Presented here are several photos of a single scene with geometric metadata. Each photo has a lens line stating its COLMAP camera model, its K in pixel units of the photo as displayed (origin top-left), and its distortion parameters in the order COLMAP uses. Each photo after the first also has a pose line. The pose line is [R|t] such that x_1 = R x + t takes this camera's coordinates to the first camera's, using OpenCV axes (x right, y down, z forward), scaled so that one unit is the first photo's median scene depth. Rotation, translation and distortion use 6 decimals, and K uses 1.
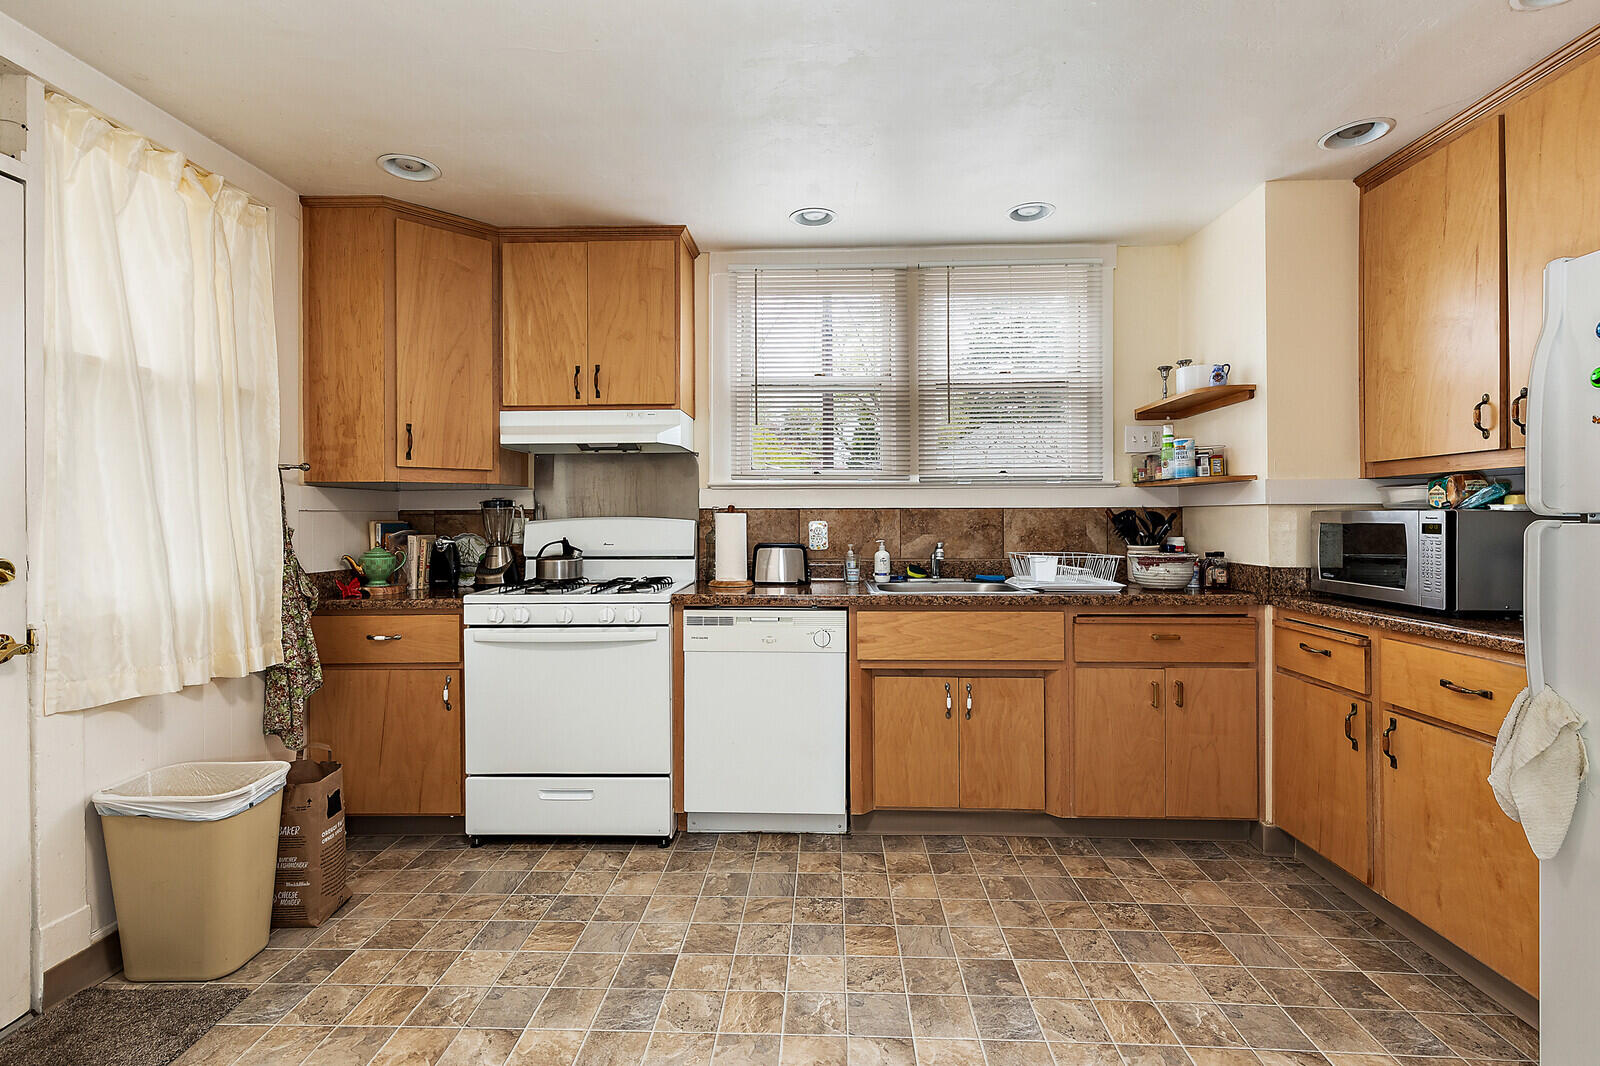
lens RADIAL K [[728.1, 0, 841.9], [0, 728.1, 511.8], [0, 0, 1]] dist [0.010237, -0.001837]
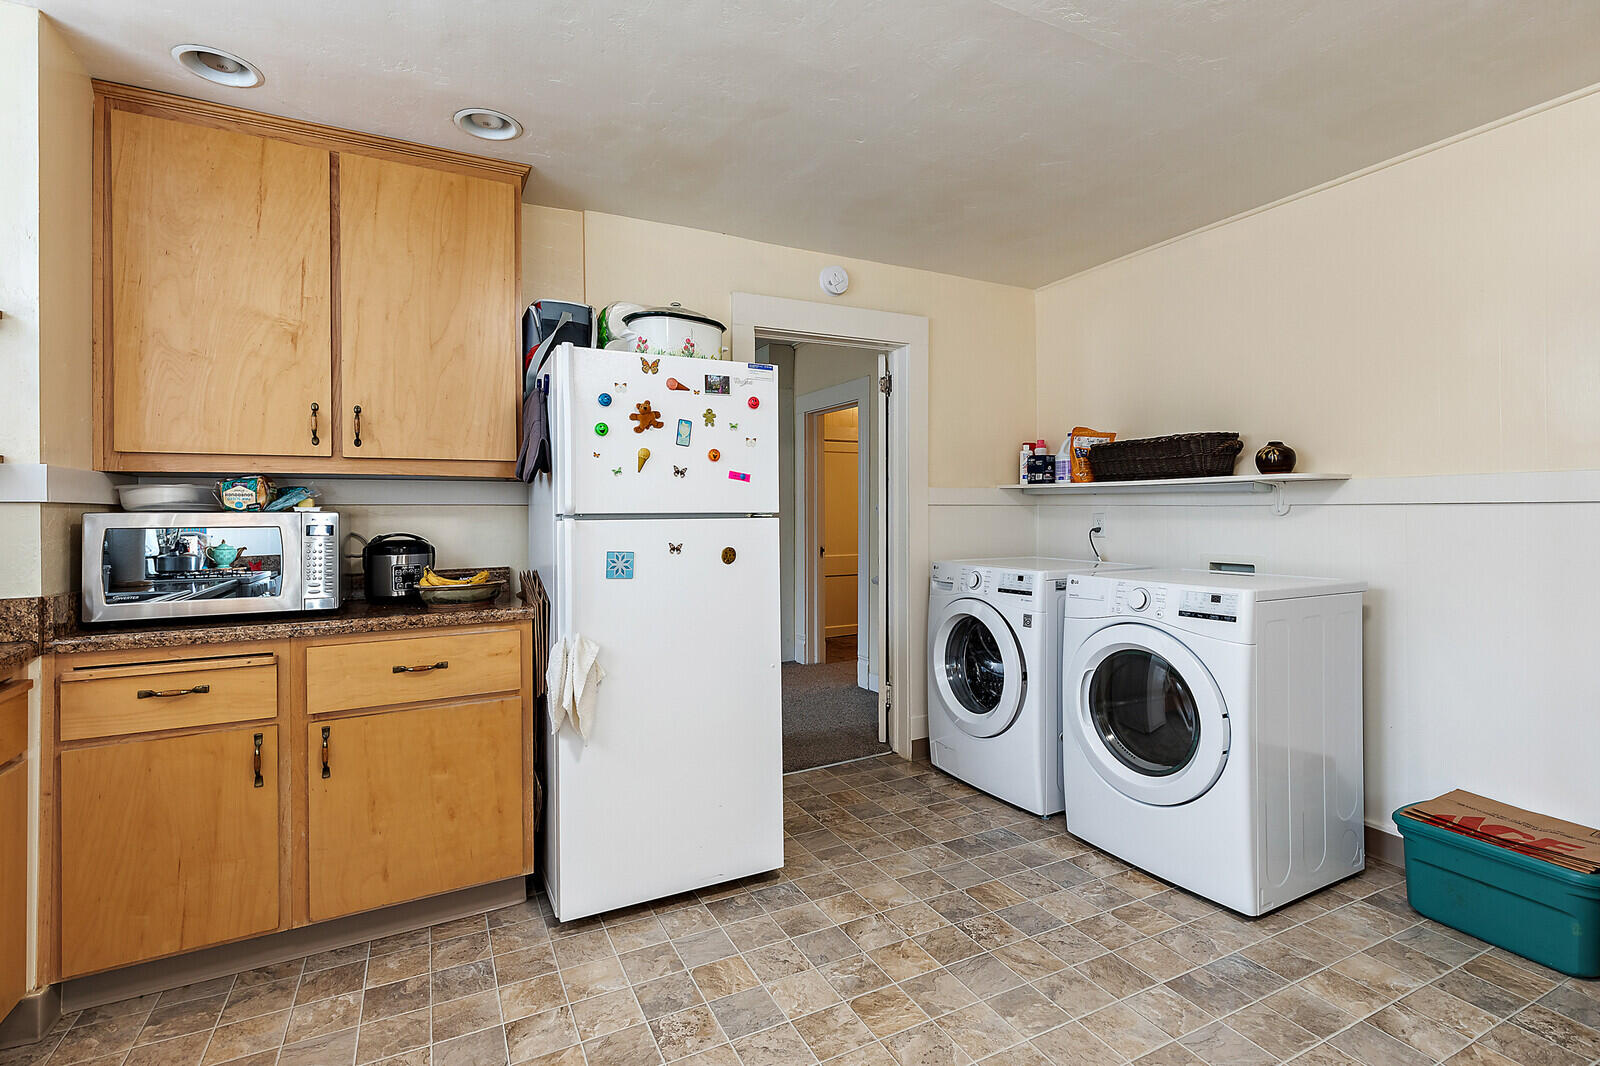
lens RADIAL K [[743.4, 0, 807.4], [0, 743.4, 520.1], [0, 0, 1]] dist [0.000461, -0.000199]
pose [[-0.450080, 0.005305, 0.892972, -0.414208], [0.010198, 0.999948, -0.000801, 0.016835], [-0.892930, 0.008746, -0.450111, 0.880127]]
